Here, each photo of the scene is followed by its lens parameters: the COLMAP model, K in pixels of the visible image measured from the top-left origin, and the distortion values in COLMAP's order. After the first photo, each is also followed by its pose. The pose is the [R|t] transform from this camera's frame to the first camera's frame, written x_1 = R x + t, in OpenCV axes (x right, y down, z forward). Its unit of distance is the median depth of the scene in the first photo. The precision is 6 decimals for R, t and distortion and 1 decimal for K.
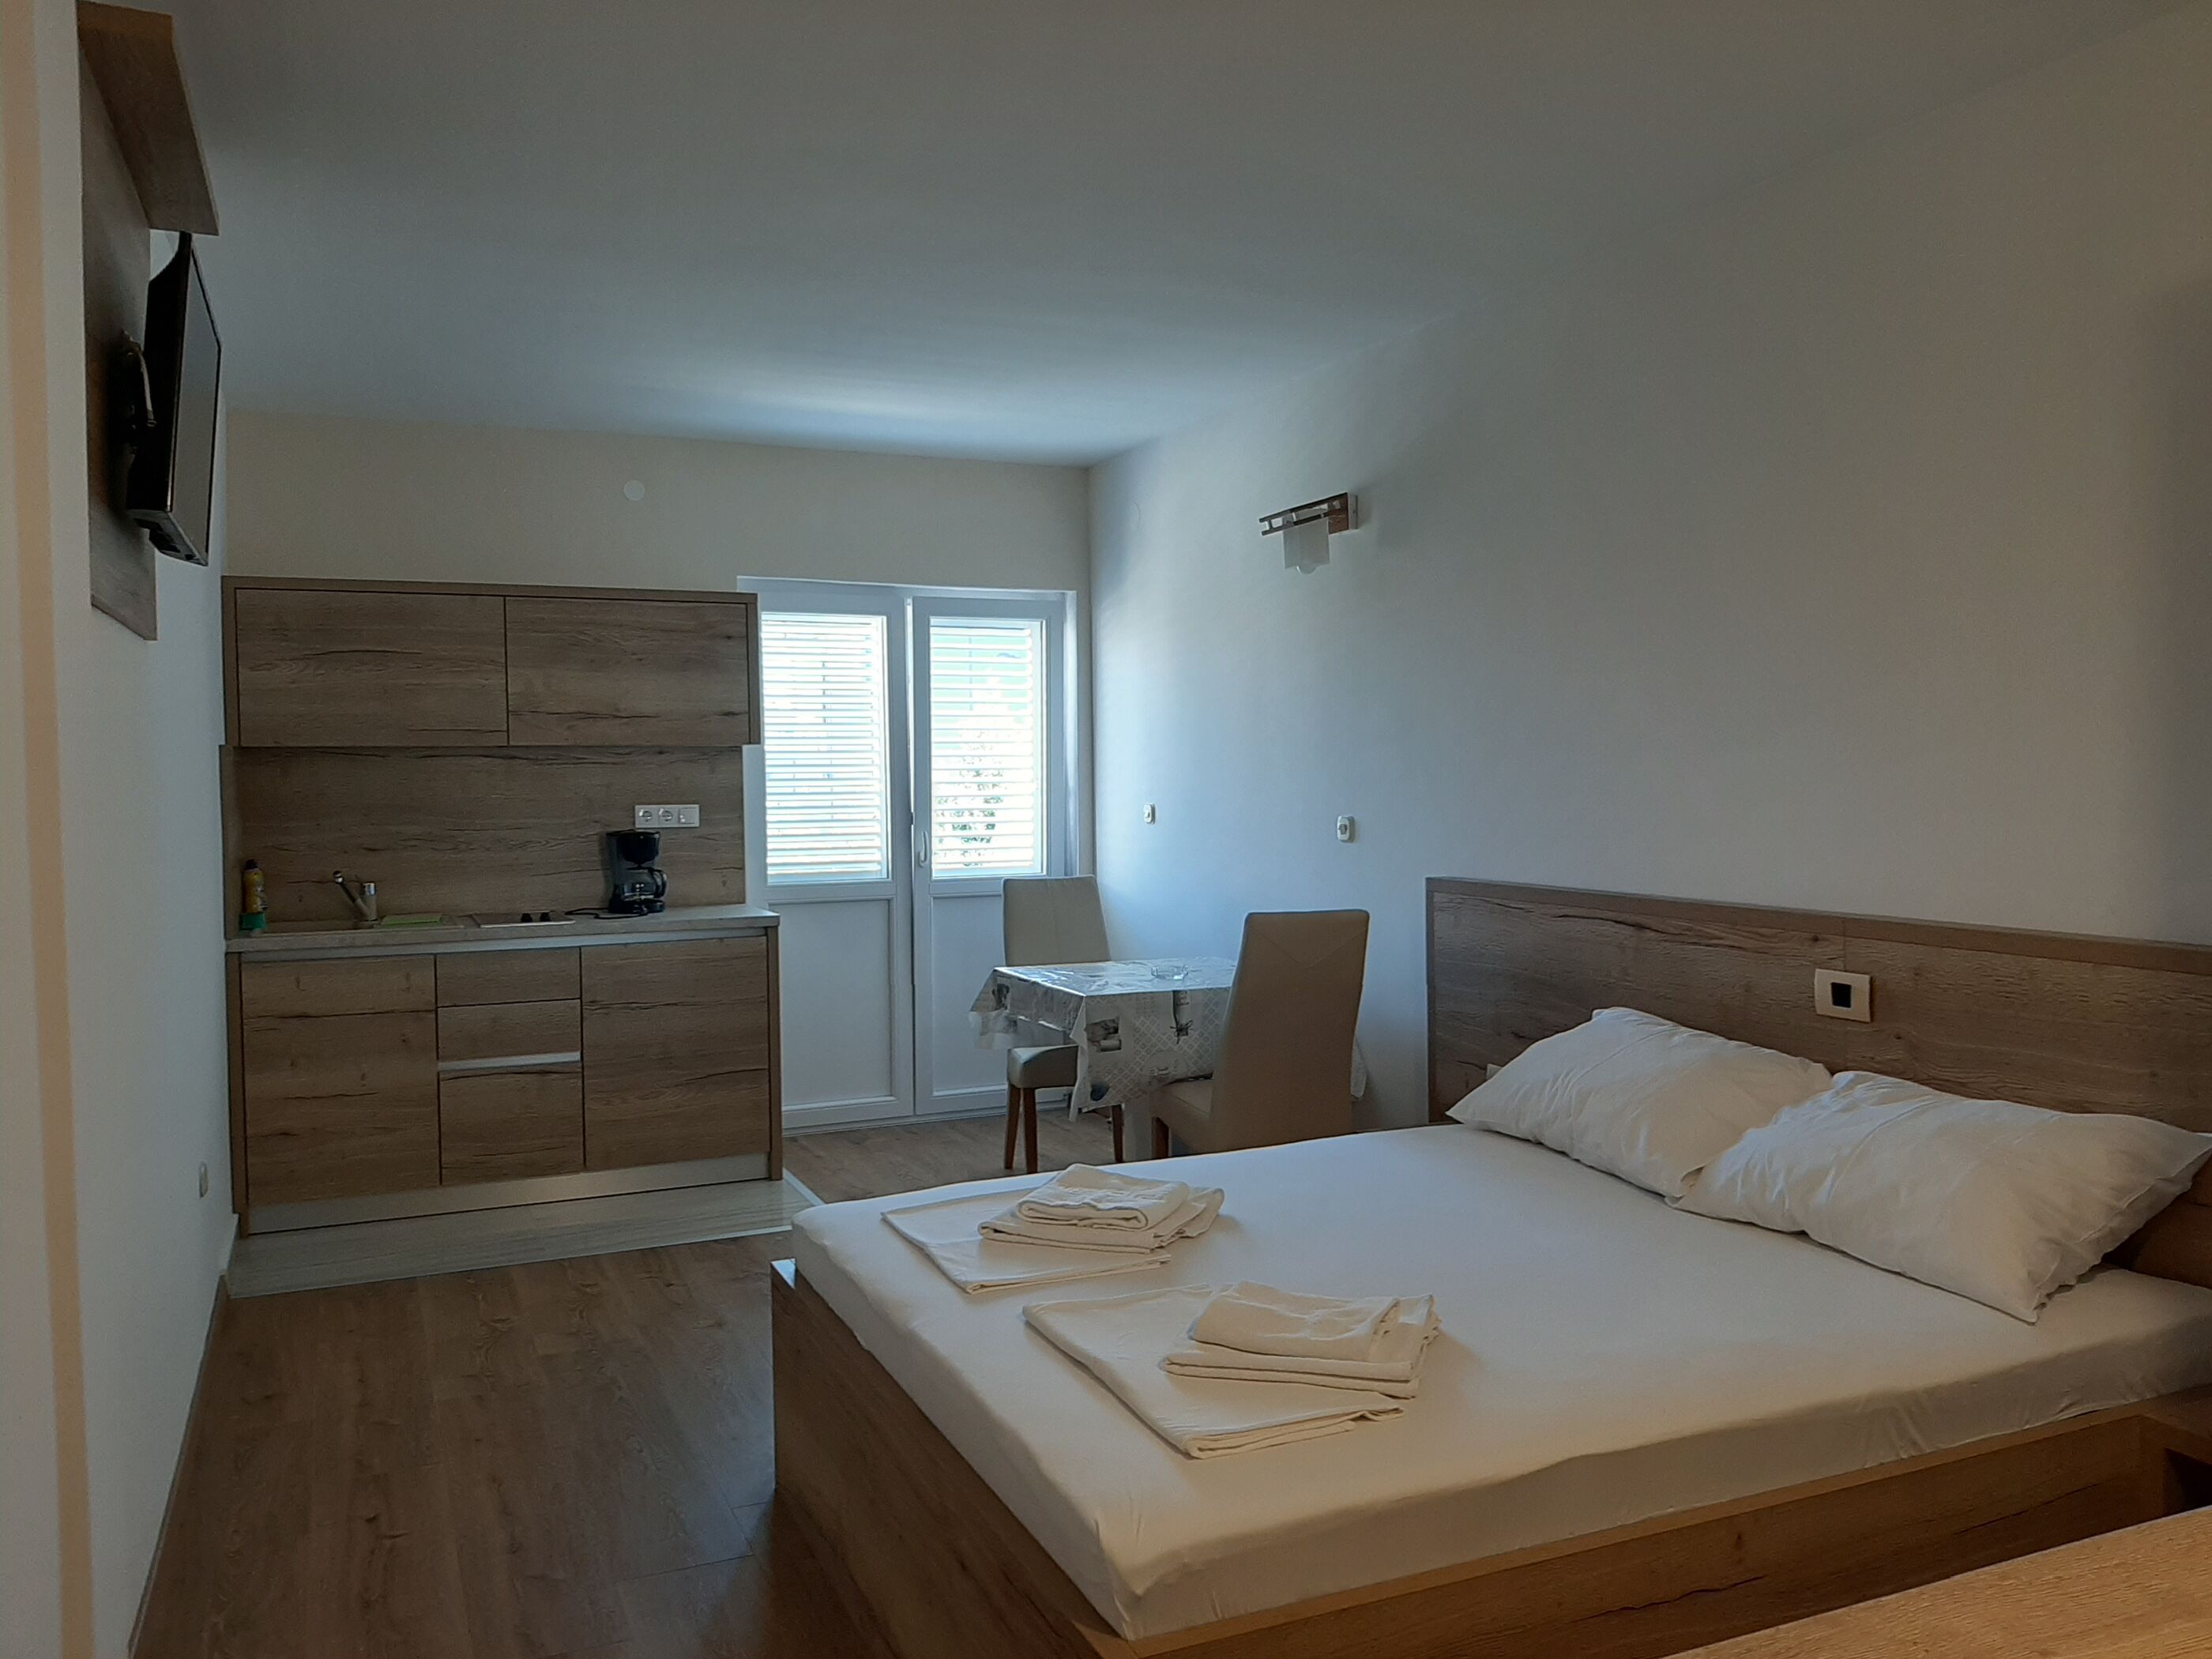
lens RADIAL K [[1684.8, 0, 1108.2], [0, 1684.8, 835.3], [0, 0, 1]] dist [0.089693, -0.175949]
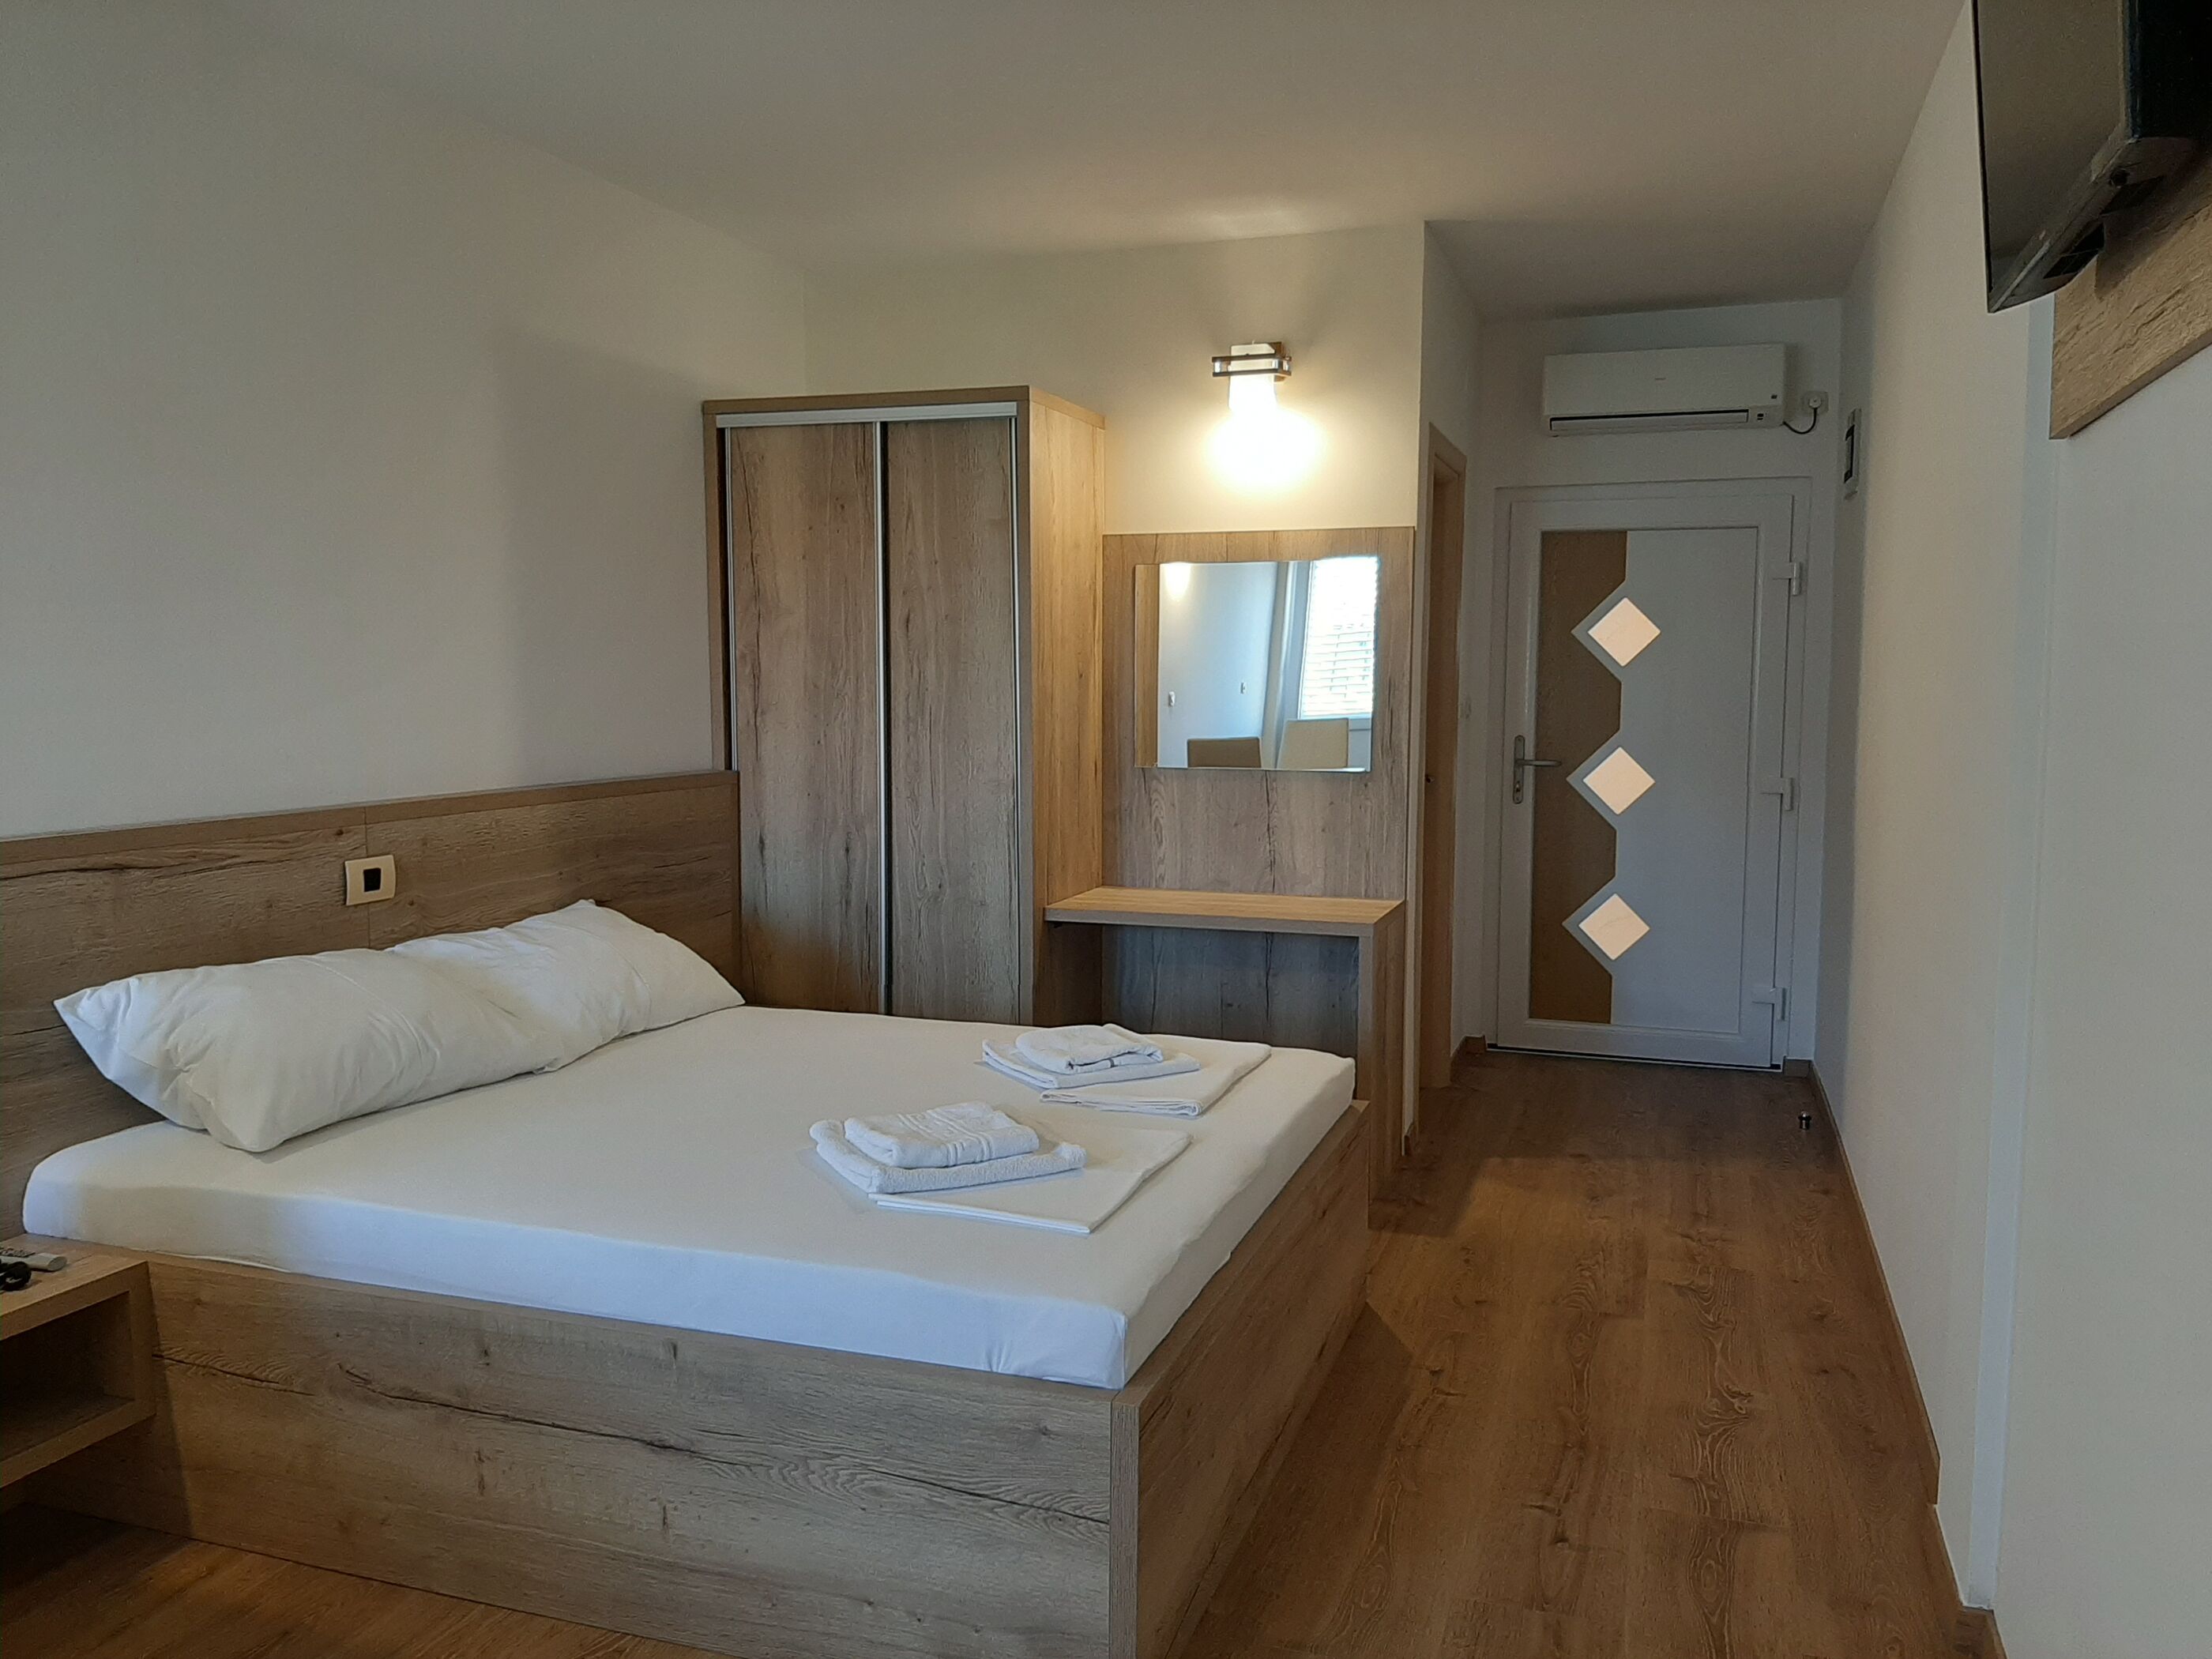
lens RADIAL K [[1718.2, 0, 1117.8], [0, 1718.2, 840.7], [0, 0, 1]] dist [0.084676, -0.146924]
pose [[-0.738762, -0.055201, 0.671702, -0.366072], [0.033258, 0.992440, 0.118139, -0.024116], [-0.673145, 0.109616, -0.731341, 0.858453]]
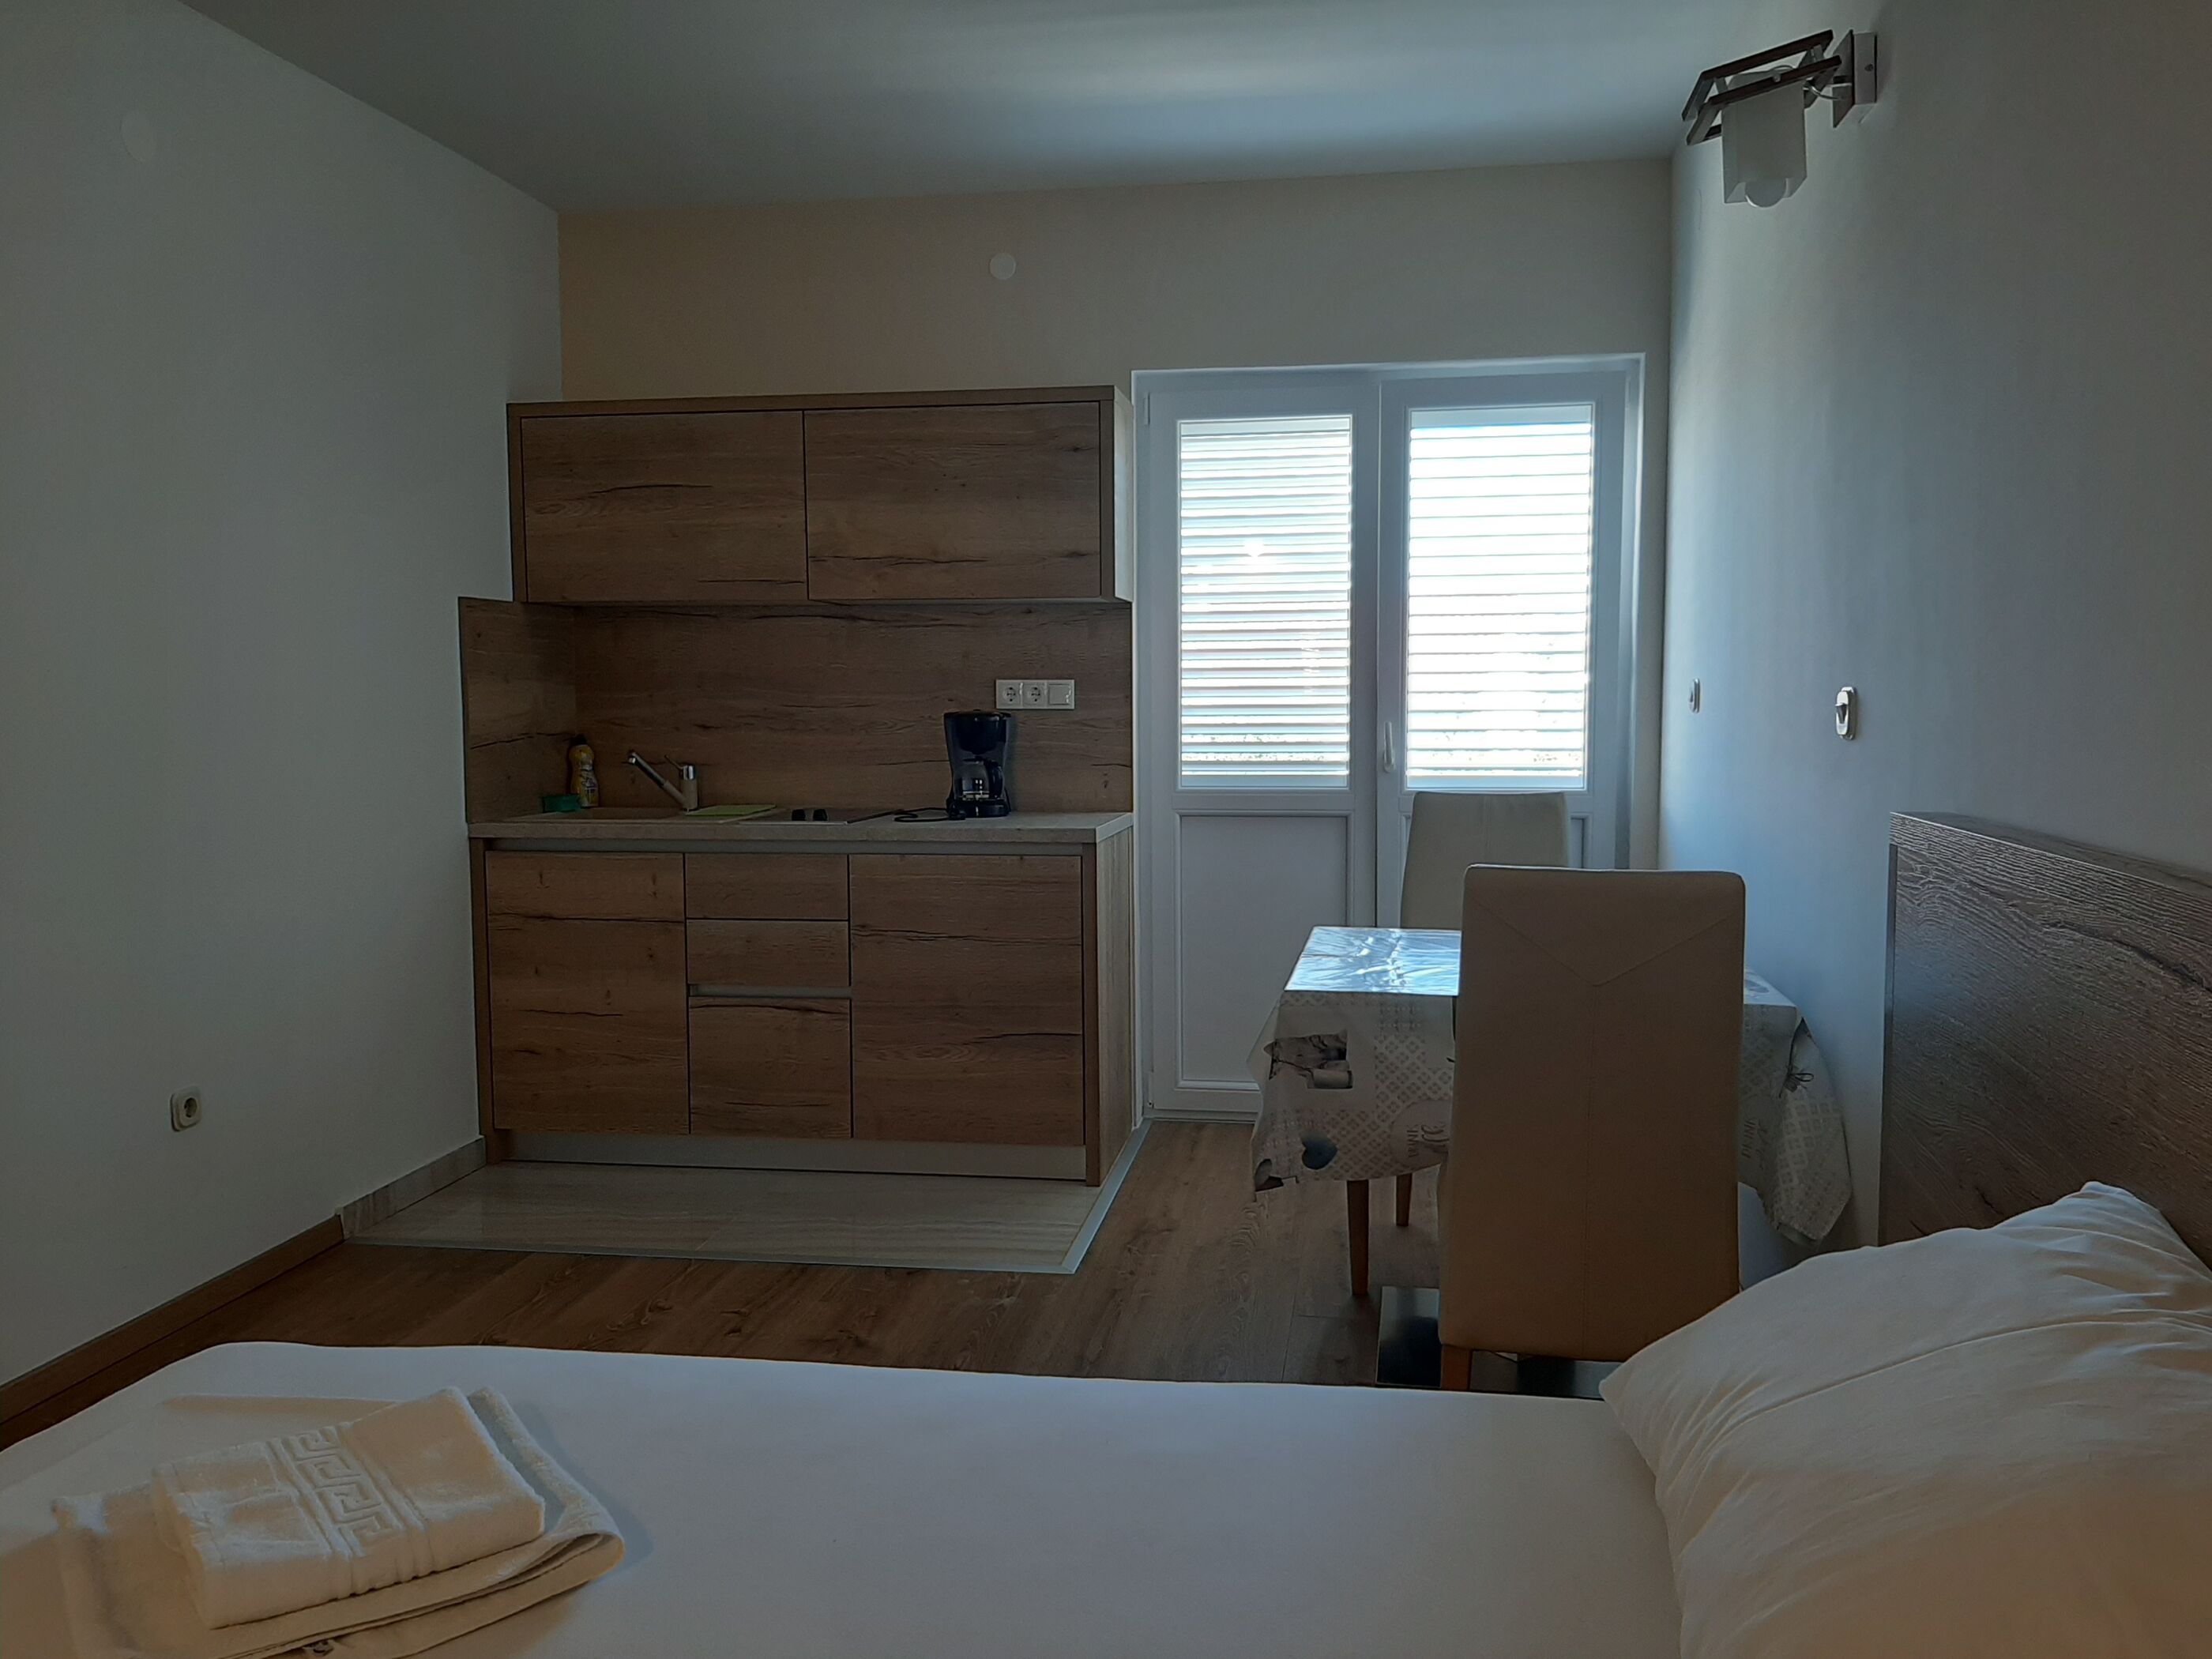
lens RADIAL K [[1696.2, 0, 1137.4], [0, 1696.2, 834.1], [0, 0, 1]] dist [0.090777, -0.183789]
pose [[0.845834, 0.052077, -0.530899, 0.213996], [-0.025385, 0.998025, 0.057454, 0.007510], [0.532842, -0.035120, 0.845485, 0.402924]]
